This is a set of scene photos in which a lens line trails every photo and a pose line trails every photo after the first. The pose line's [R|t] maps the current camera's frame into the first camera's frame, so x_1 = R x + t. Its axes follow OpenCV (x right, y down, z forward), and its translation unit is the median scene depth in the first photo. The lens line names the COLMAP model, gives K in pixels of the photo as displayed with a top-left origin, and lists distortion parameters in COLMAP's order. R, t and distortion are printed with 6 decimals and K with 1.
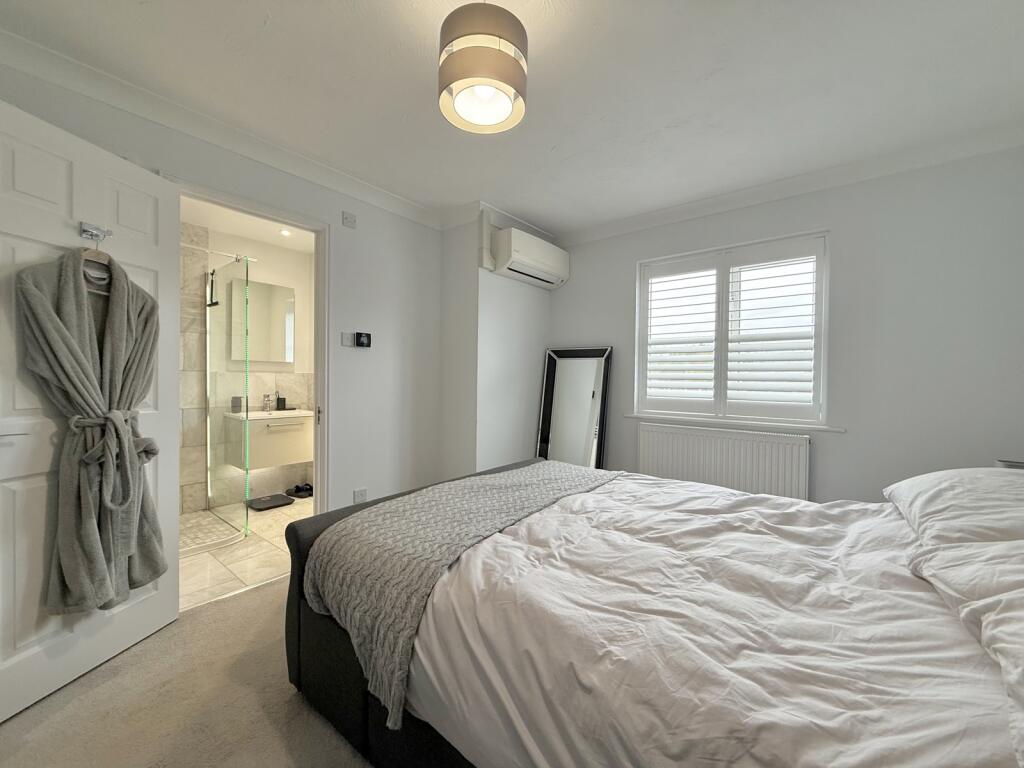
lens RADIAL K [[407.4, 0, 513.7], [0, 407.4, 384.1], [0, 0, 1]] dist [0.002488, -0.000009]
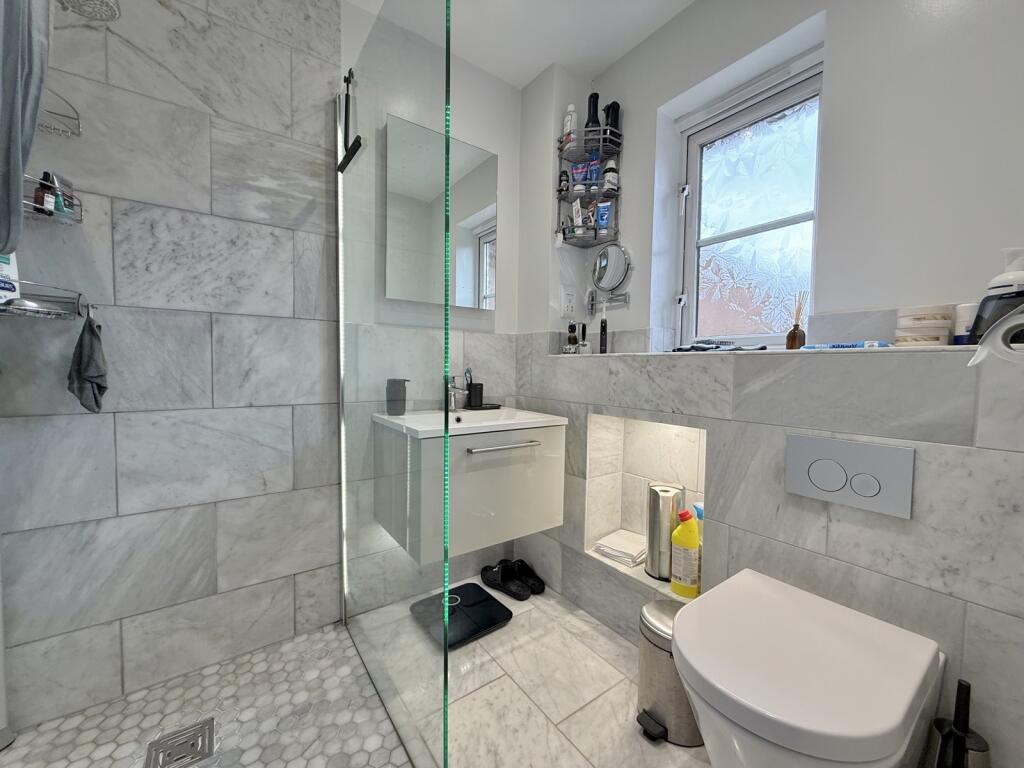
lens RADIAL K [[407.4, 0, 512.8], [0, 407.4, 382.9], [0, 0, 1]] dist [0.002488, -0.000009]
pose [[0.964118, 0.009615, -0.265299, -0.442763], [-0.003336, 0.999704, 0.024108, 0.024016], [0.265452, -0.022358, 0.963865, 0.609208]]
